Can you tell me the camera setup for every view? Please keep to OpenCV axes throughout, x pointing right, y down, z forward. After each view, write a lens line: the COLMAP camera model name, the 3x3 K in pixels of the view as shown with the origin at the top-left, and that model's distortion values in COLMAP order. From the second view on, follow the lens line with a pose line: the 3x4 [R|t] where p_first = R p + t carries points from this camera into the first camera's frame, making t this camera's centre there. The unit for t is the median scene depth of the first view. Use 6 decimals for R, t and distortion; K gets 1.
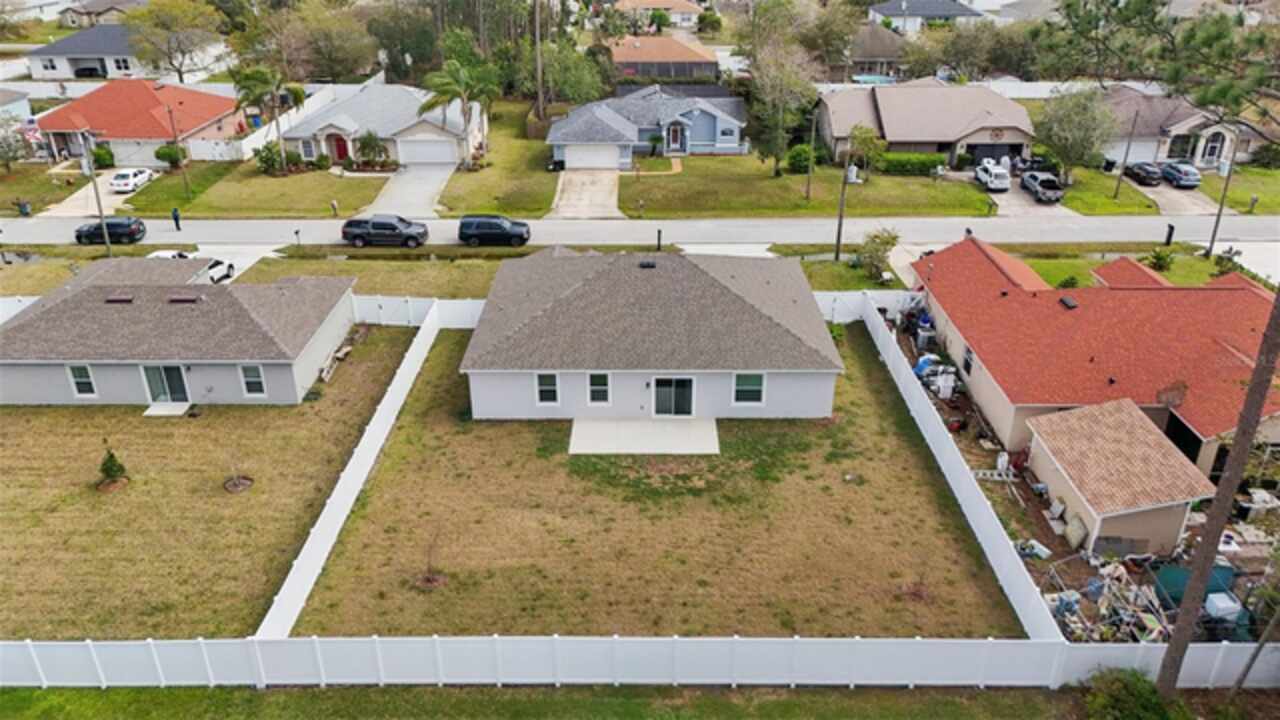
lens RADIAL K [[942.2, 0, 645.3], [0, 942.2, 356.4], [0, 0, 1]] dist [0.071933, -0.089635]
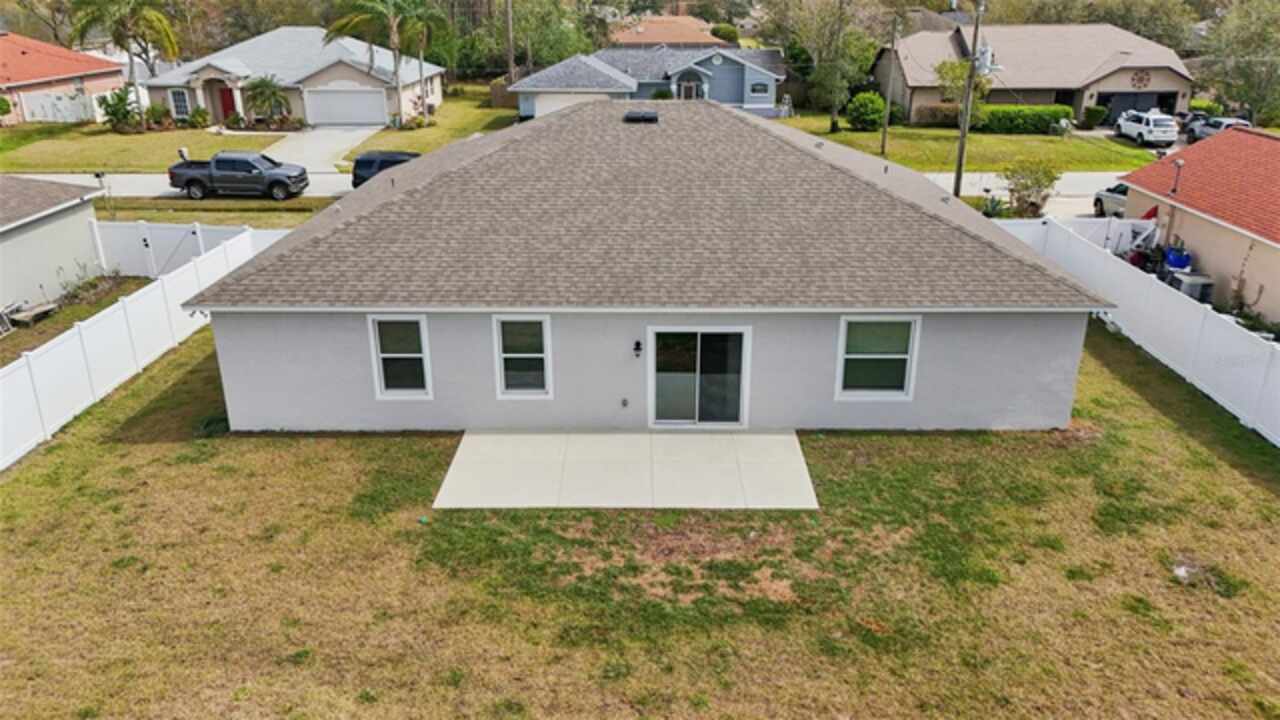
lens RADIAL K [[942.2, 0, 645.3], [0, 942.2, 356.4], [0, 0, 1]] dist [0.071933, -0.089635]
pose [[0.999962, 0.001710, -0.008495, 0.009602], [-0.002449, 0.996142, -0.087724, 0.070637], [0.008313, 0.087742, 0.996109, 0.570616]]
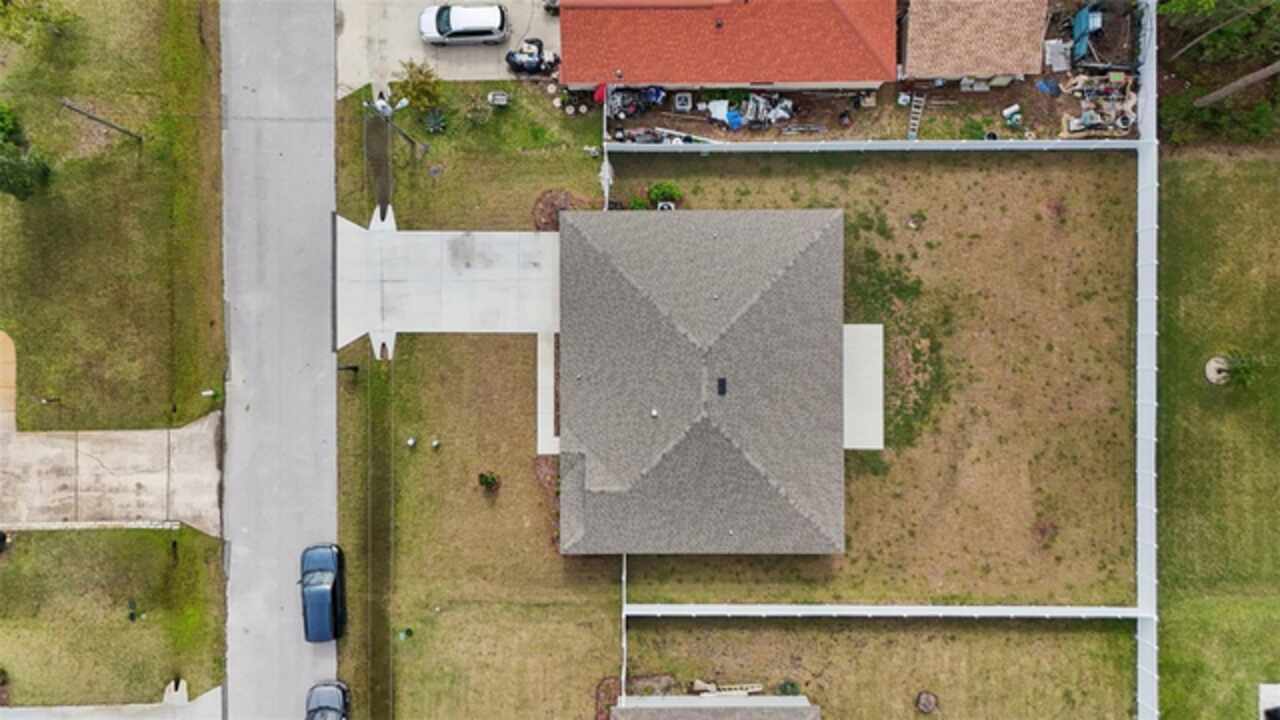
lens RADIAL K [[942.2, 0, 645.3], [0, 942.2, 356.4], [0, 0, 1]] dist [0.071933, -0.089635]
pose [[-0.002198, -0.999992, 0.003216, 0.032729], [0.444627, 0.001903, 0.895714, -1.064830], [-0.895713, 0.003399, 0.444620, 0.691997]]
